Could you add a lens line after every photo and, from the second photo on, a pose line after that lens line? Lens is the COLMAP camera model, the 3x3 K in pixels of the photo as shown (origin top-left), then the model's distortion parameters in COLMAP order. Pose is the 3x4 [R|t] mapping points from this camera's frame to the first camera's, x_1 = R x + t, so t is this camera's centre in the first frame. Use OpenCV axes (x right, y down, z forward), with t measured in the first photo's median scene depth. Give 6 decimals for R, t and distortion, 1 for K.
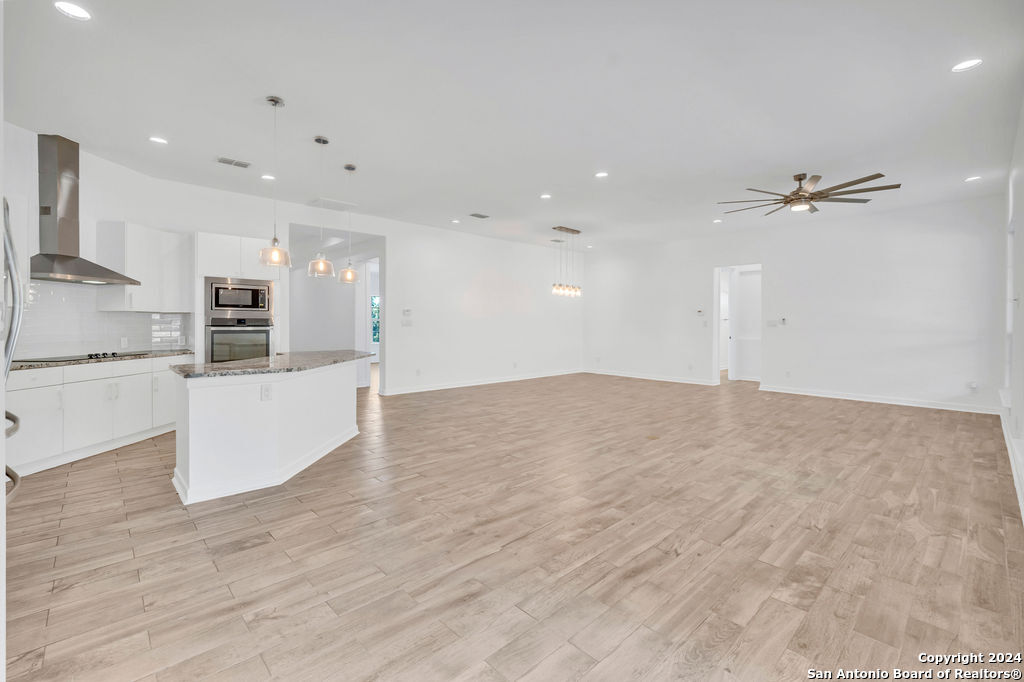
lens RADIAL K [[439.5, 0, 516.2], [0, 439.5, 324.7], [0, 0, 1]] dist [-0.006235, 0.000139]
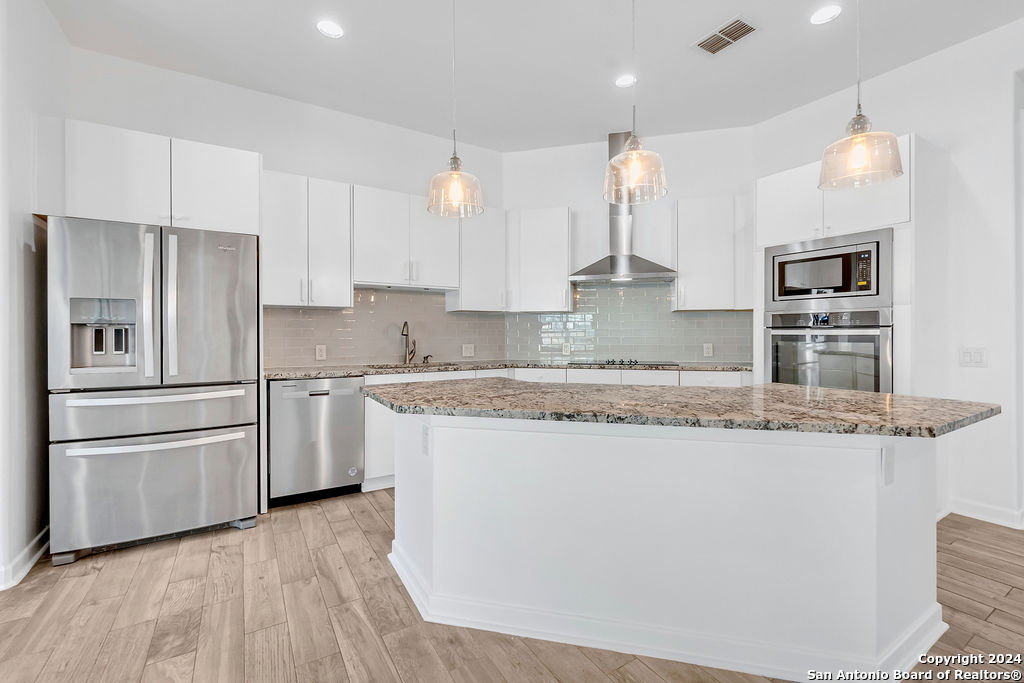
lens RADIAL K [[439.5, 0, 504.5], [0, 439.5, 336.7], [0, 0, 1]] dist [-0.006235, 0.000139]
pose [[-0.211826, 0.008493, -0.977271, -0.030166], [-0.000358, 0.999962, 0.008768, 0.011420], [0.977307, 0.002207, -0.211814, 0.857513]]
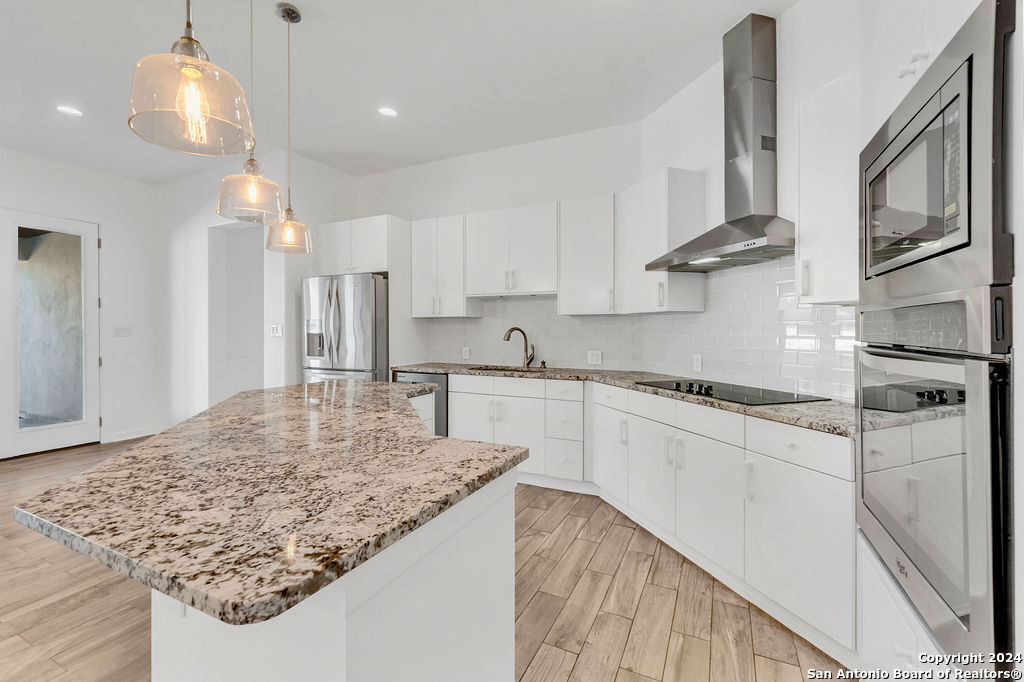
lens RADIAL K [[439.5, 0, 495.5], [0, 439.5, 327.4], [0, 0, 1]] dist [-0.006235, 0.000139]
pose [[-0.949220, 0.003098, -0.314597, -0.468152], [0.004060, 0.999989, -0.002400, -0.007622], [0.314586, -0.003555, -0.949222, 1.311078]]
